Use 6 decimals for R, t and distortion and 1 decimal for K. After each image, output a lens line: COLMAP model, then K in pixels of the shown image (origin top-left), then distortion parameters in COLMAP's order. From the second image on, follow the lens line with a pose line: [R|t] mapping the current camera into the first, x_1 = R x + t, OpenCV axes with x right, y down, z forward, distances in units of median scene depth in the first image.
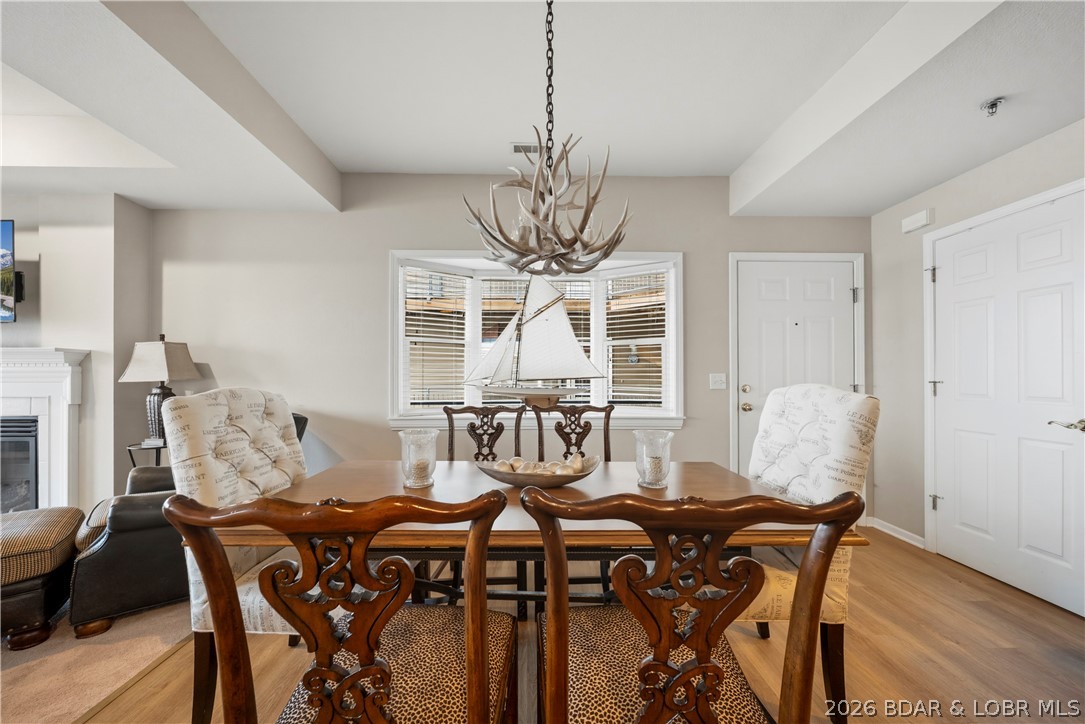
lens RADIAL K [[375.3, 0, 538.7], [0, 375.3, 378.5], [0, 0, 1]] dist [-0.000245, -0.000025]
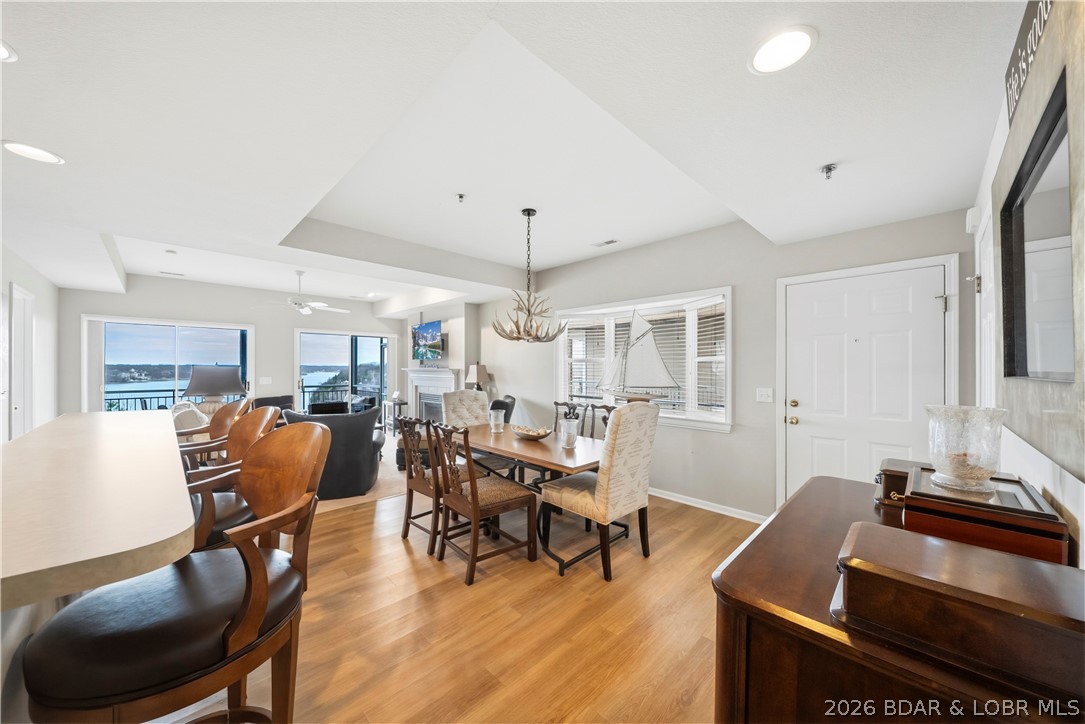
lens RADIAL K [[387.5, 0, 535.3], [0, 387.5, 380.3], [0, 0, 1]] dist [0.002133, -0.001570]
pose [[0.675528, 0.024423, -0.736930, 0.981215], [-0.005149, 0.999583, 0.028408, -0.075282], [0.737316, -0.015396, 0.675372, -0.332967]]
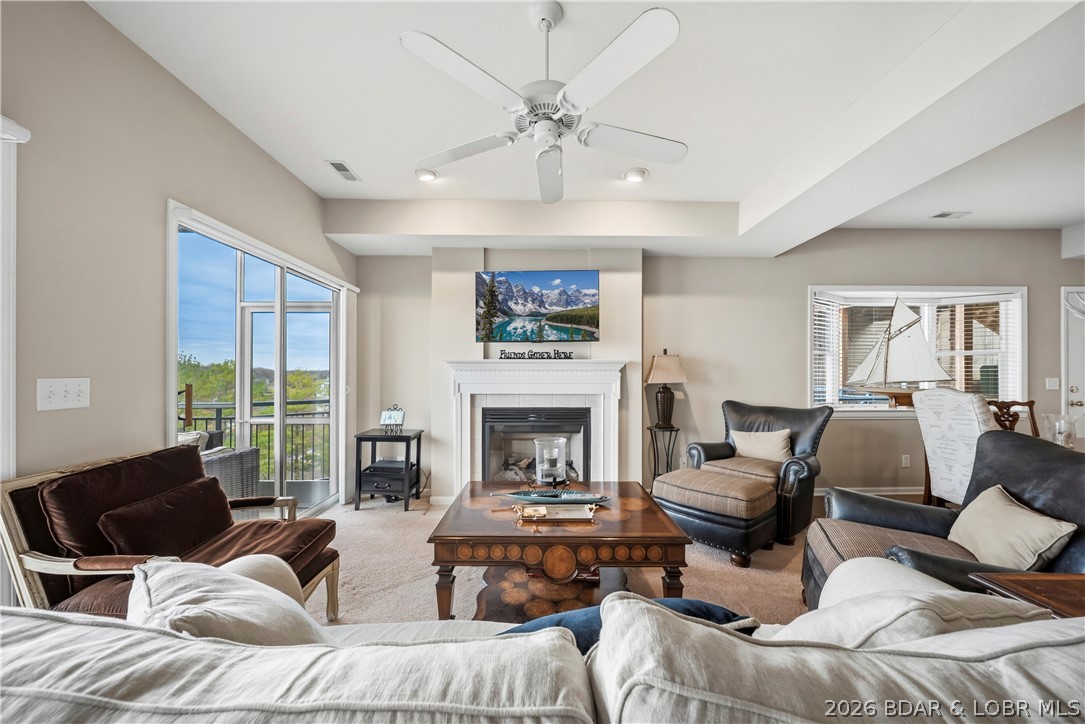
lens RADIAL K [[387.5, 0, 545.6], [0, 387.5, 373.5], [0, 0, 1]] dist [0.002133, -0.001570]
pose [[0.999854, 0.001858, -0.016960, -1.450725], [-0.002028, 0.999948, -0.010028, -0.012763], [0.016941, 0.010061, 0.999806, -0.445011]]
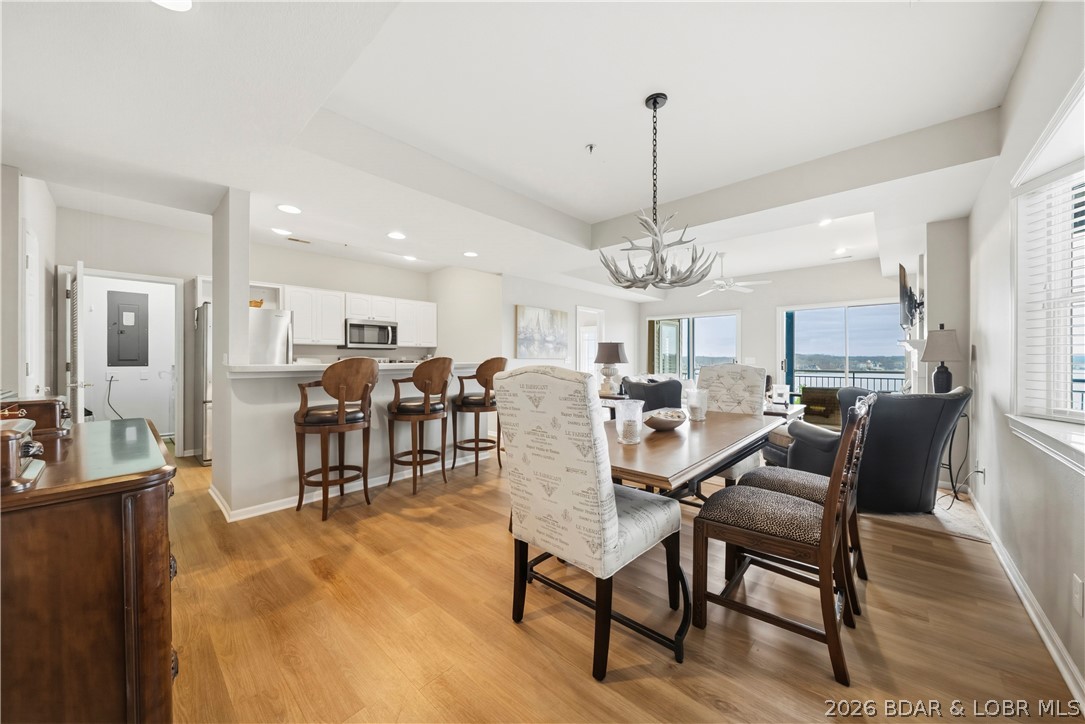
lens RADIAL K [[387.5, 0, 540.6], [0, 387.5, 359.2], [0, 0, 1]] dist [0.002133, -0.001570]
pose [[-0.700793, 0.000589, -0.713364, 0.849129], [-0.004168, 0.999979, 0.004920, -0.002275], [0.713353, 0.006421, -0.700776, 0.982831]]
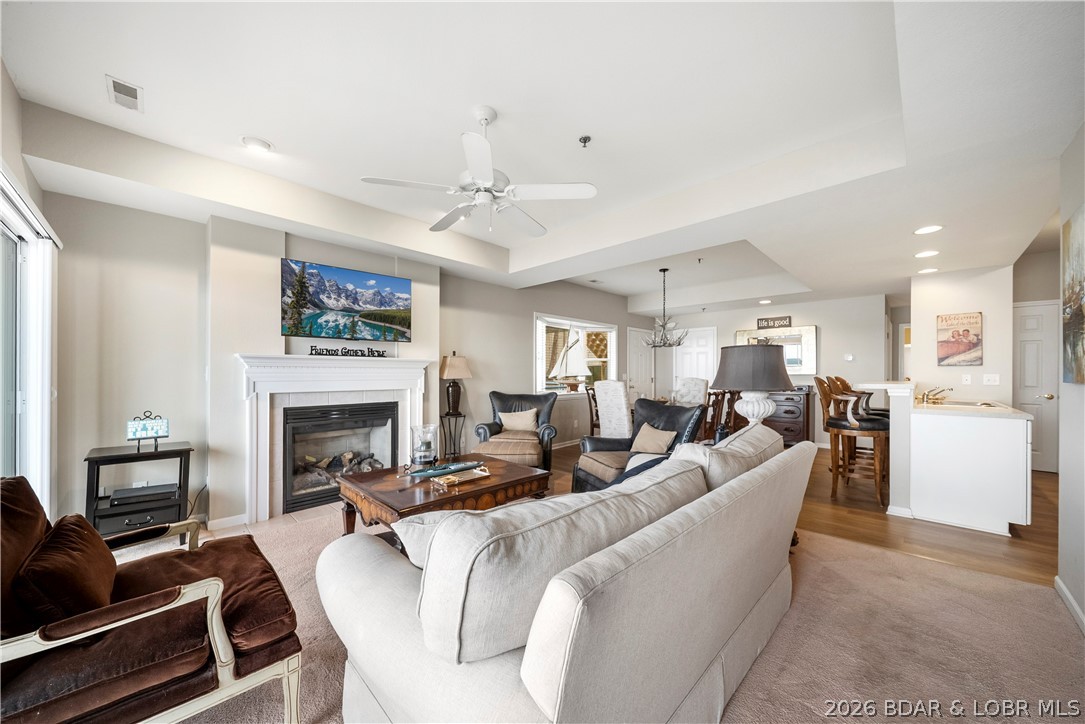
lens RADIAL K [[387.5, 0, 543.5], [0, 387.5, 372.0], [0, 0, 1]] dist [0.002133, -0.001570]
pose [[0.714274, 0.003959, 0.699855, -1.978774], [0.000636, 0.999980, -0.006306, -0.011913], [-0.699866, 0.004949, 0.714257, -0.548479]]
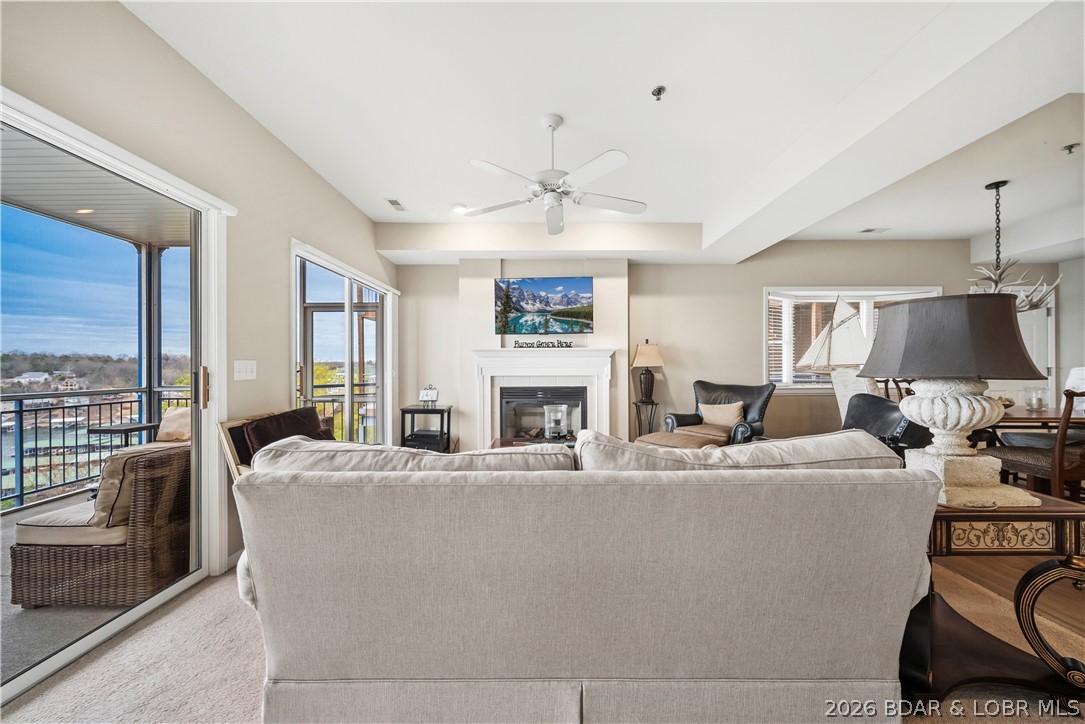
lens RADIAL K [[387.5, 0, 549.4], [0, 387.5, 363.2], [0, 0, 1]] dist [0.002133, -0.001570]
pose [[0.999904, -0.004341, -0.013122, -1.457685], [0.004188, 0.999923, -0.011688, 0.010815], [0.013172, 0.011632, 0.999846, -0.787325]]
